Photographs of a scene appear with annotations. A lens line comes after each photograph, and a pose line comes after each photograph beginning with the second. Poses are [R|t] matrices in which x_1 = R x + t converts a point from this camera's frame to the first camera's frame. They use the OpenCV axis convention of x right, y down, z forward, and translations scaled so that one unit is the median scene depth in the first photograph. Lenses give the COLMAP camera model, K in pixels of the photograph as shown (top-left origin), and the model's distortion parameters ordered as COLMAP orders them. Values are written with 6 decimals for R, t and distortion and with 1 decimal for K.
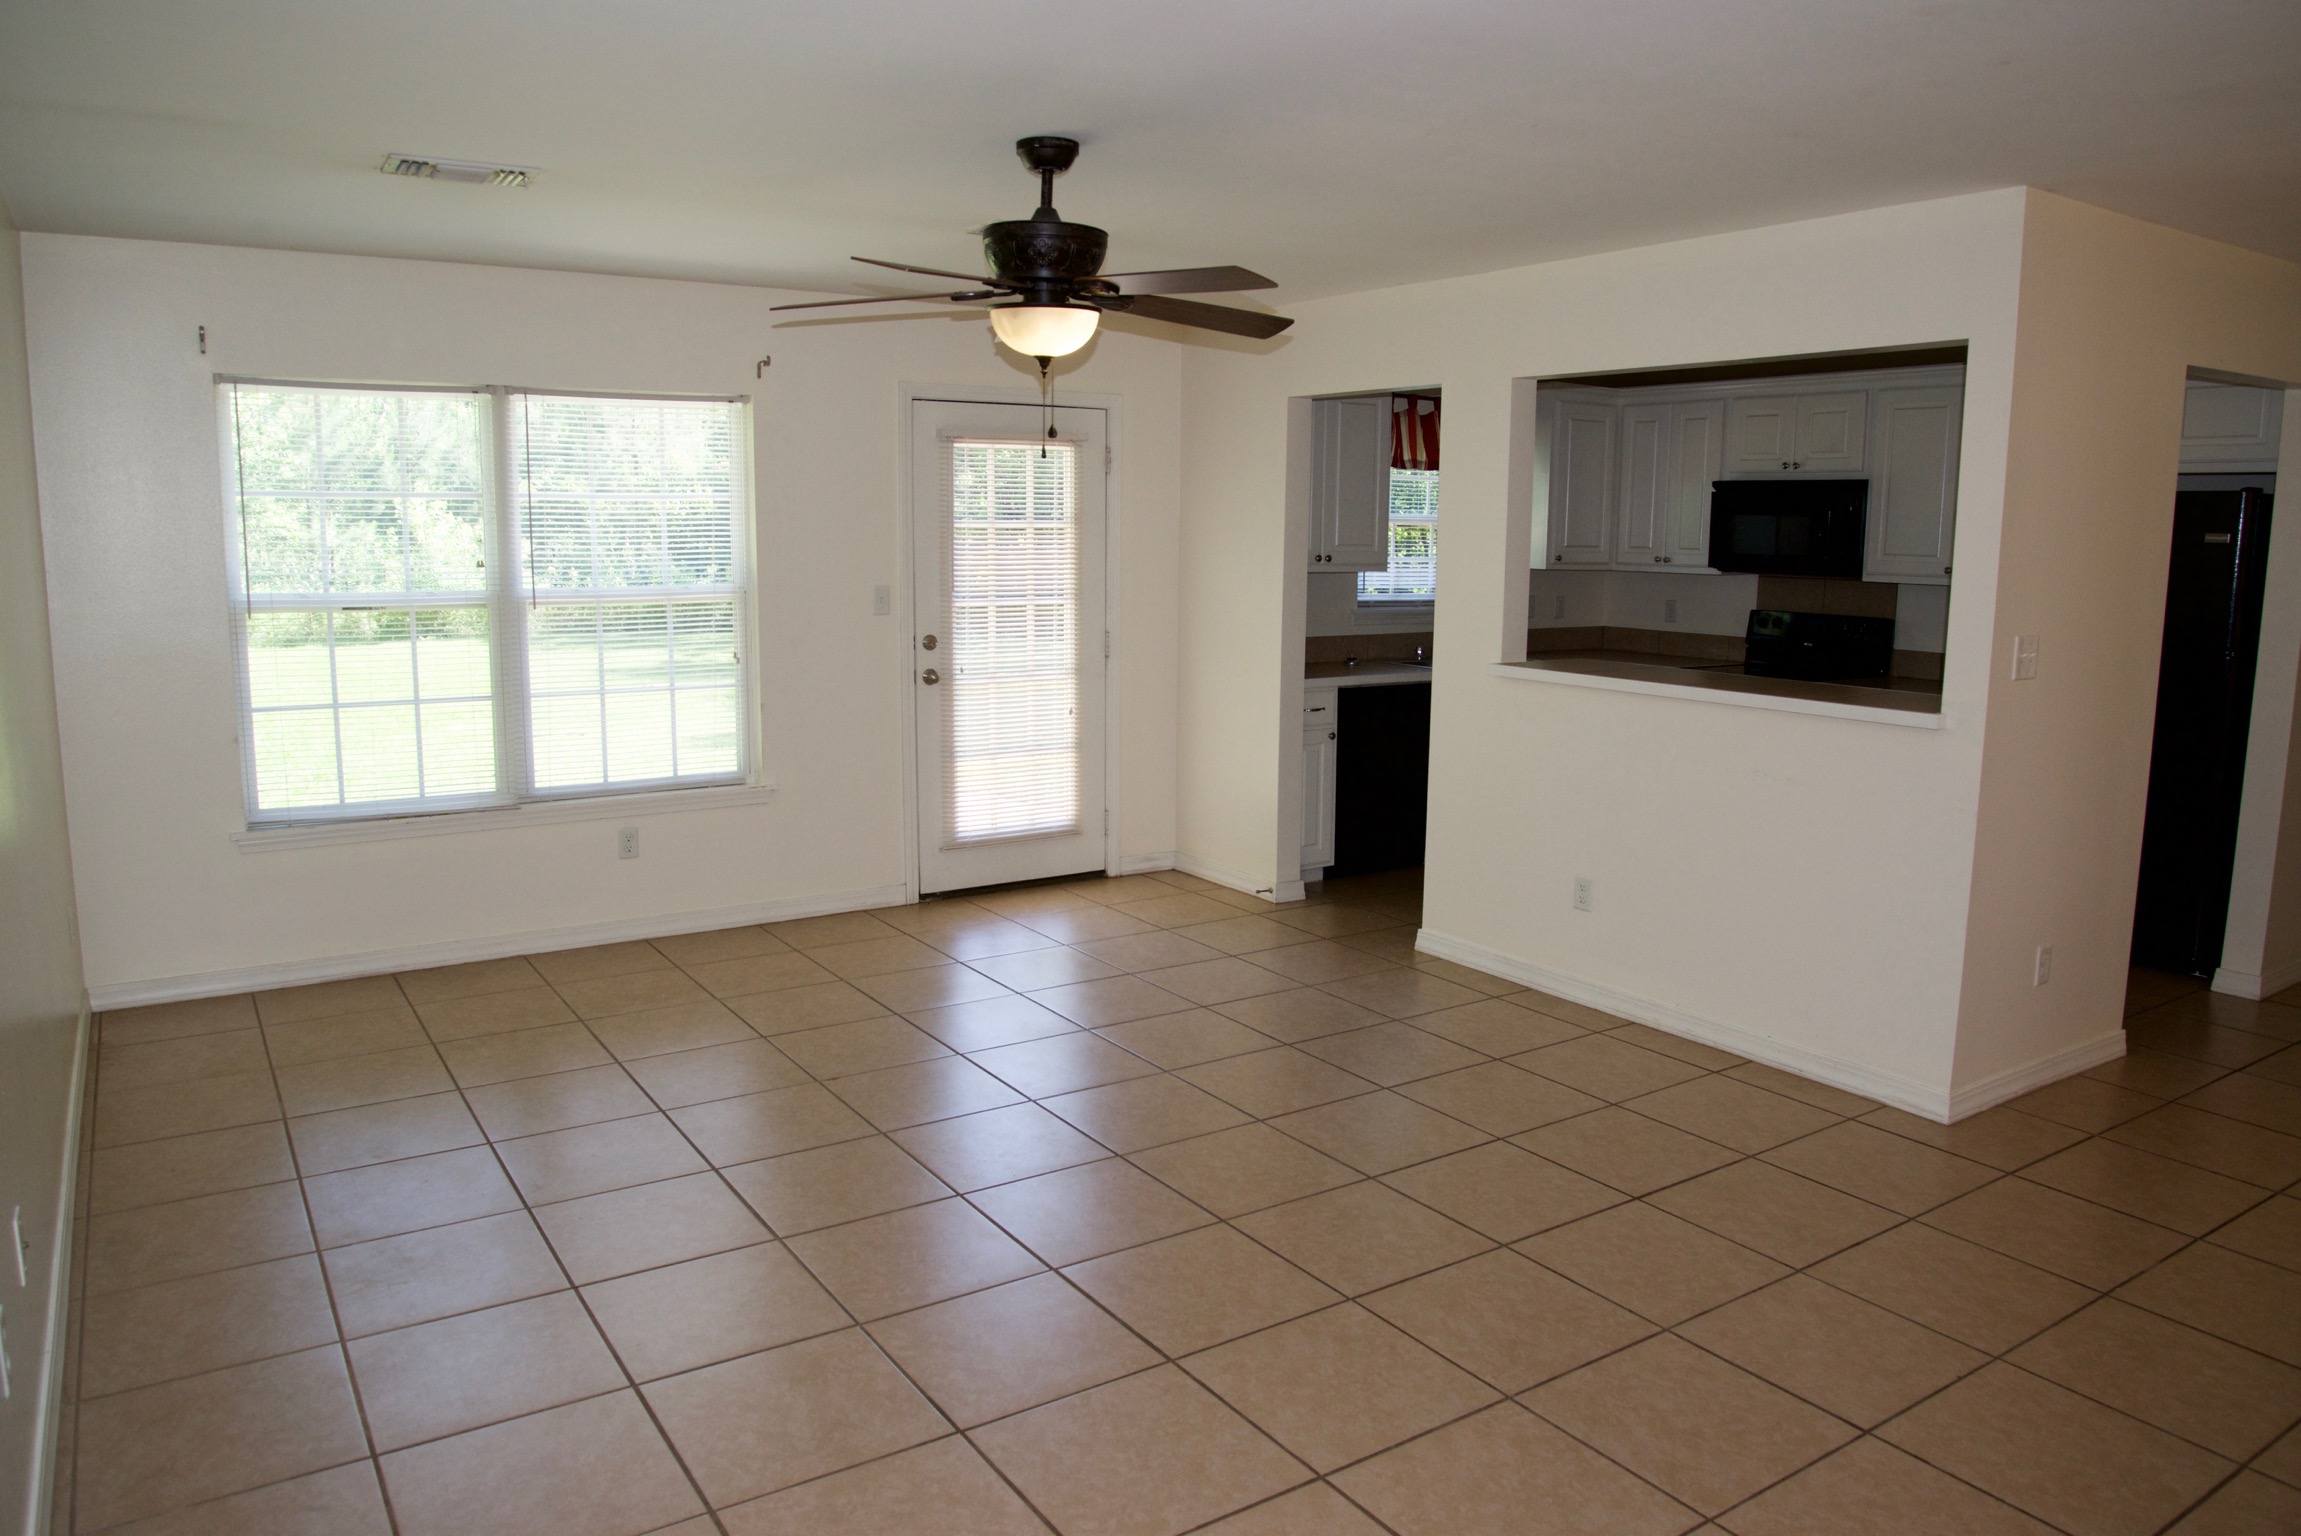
lens RADIAL K [[1571.7, 0, 1163.7], [0, 1571.7, 768.8], [0, 0, 1]] dist [-0.067824, 0.000626]
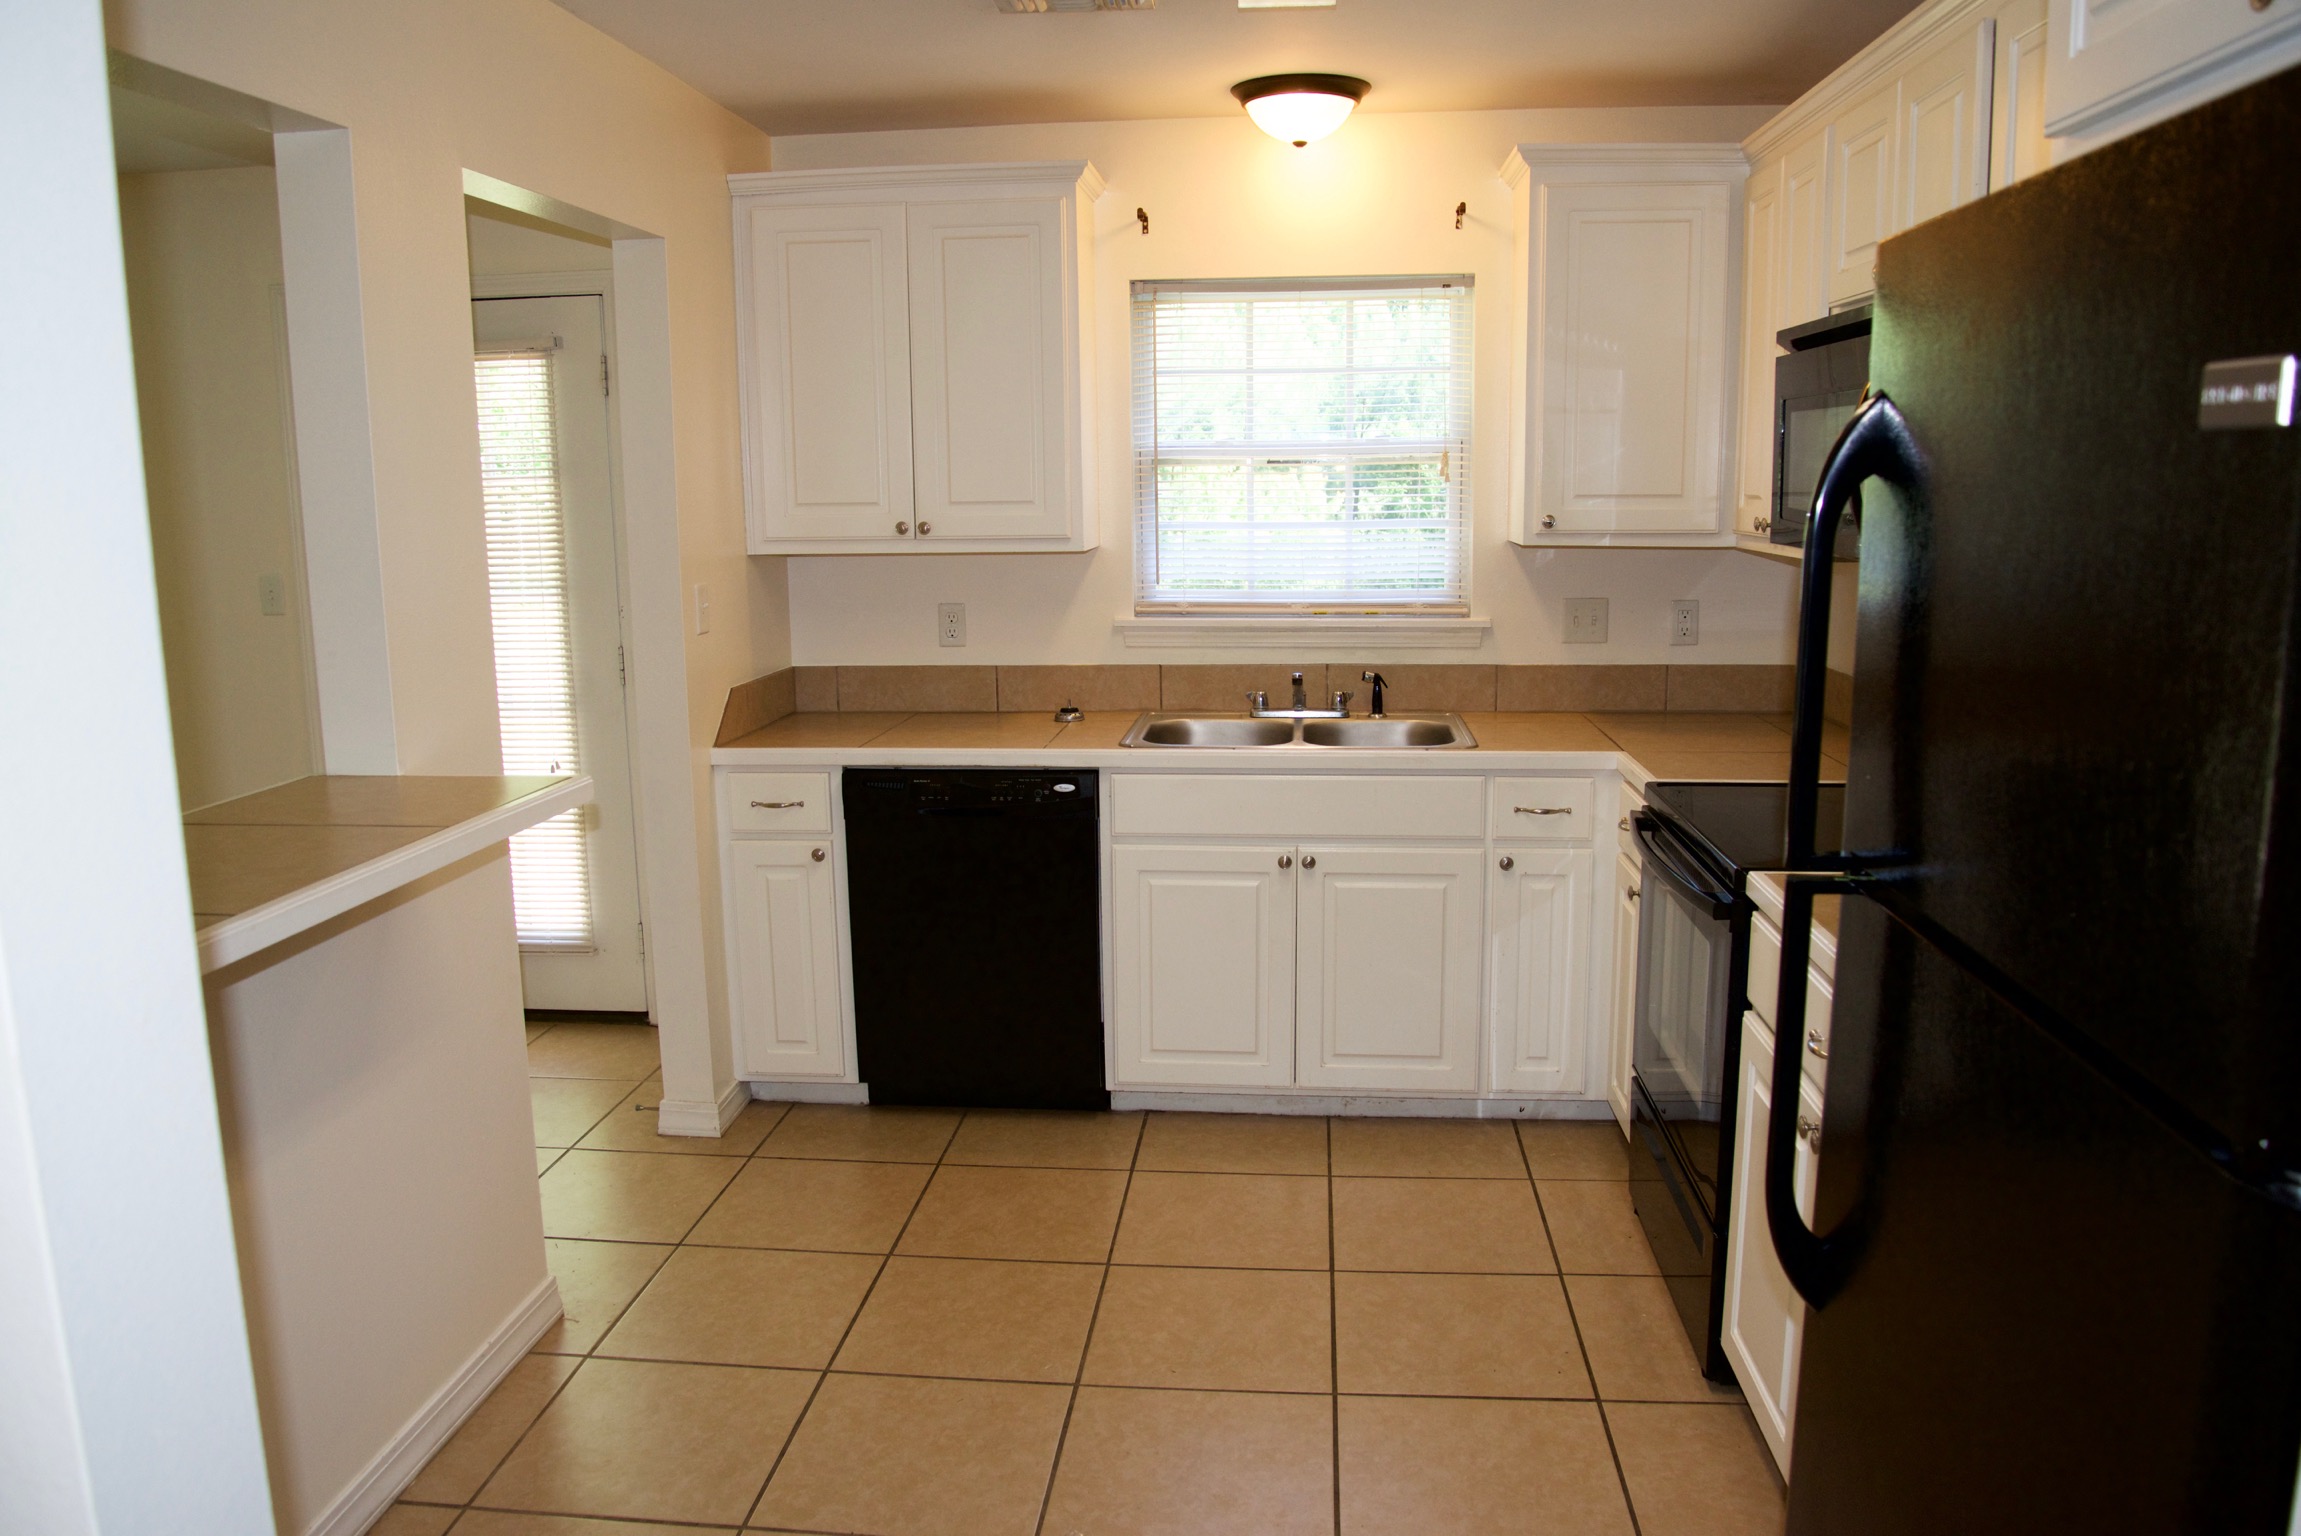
lens RADIAL K [[1571.7, 0, 1163.7], [0, 1571.7, 768.8], [0, 0, 1]] dist [-0.067824, 0.000626]
pose [[0.776879, 0.092583, -0.622807, 0.522221], [-0.076912, 0.995677, 0.052073, -0.085846], [0.624935, 0.007447, 0.780641, 0.627181]]
